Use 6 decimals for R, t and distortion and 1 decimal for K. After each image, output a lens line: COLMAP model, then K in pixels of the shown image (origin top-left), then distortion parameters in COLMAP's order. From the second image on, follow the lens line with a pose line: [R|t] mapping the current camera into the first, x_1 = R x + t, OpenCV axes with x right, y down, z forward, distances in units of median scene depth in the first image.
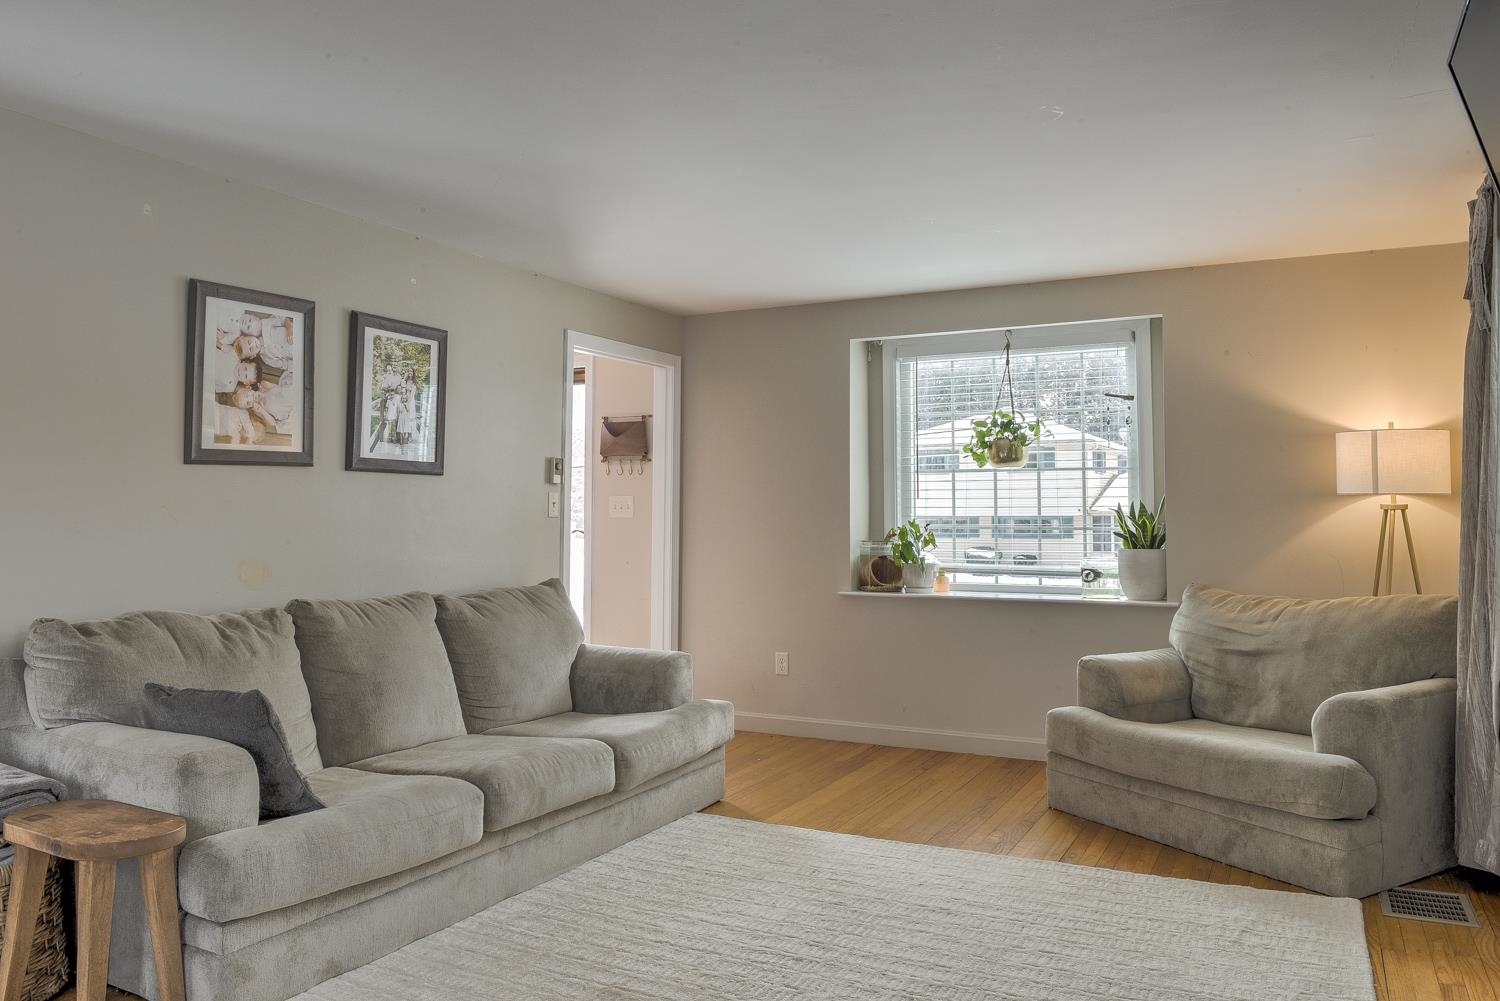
lens RADIAL K [[1059.2, 0, 749.5], [0, 1059.2, 459.7], [0, 0, 1]] dist [-0.040848, -0.002008]
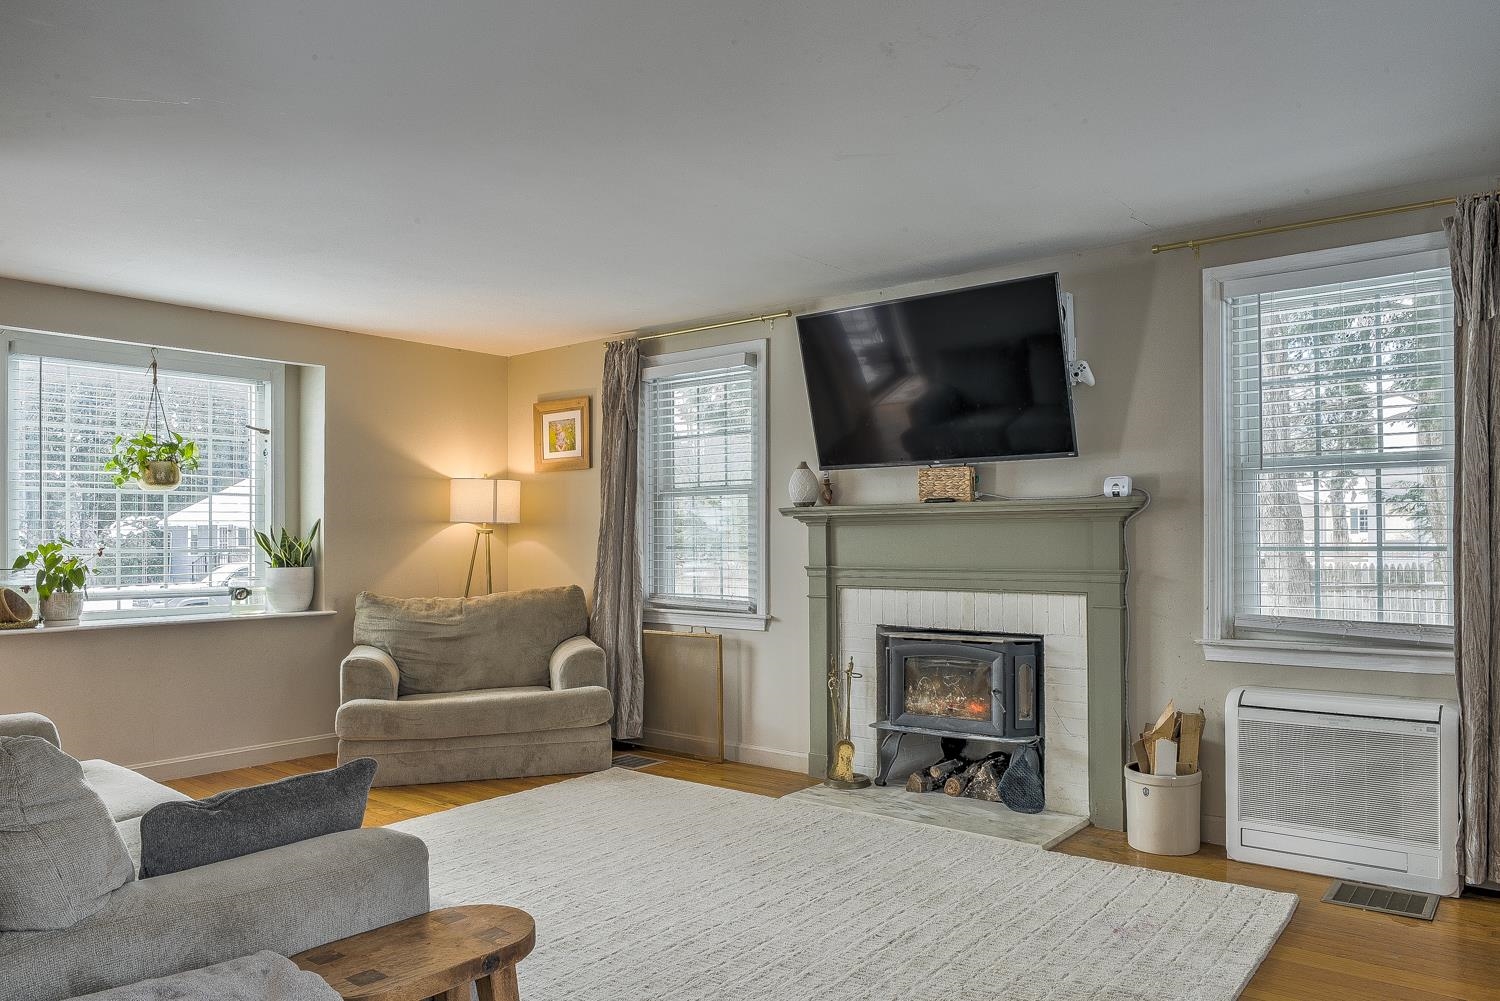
lens RADIAL K [[1039.2, 0, 741.9], [0, 1039.2, 509.2], [0, 0, 1]] dist [-0.043730, -0.002423]
pose [[0.200935, 0.022428, 0.979348, -0.615300], [-0.047588, 0.998781, -0.013109, 0.013454], [-0.978448, -0.043971, 0.201758, 0.294620]]
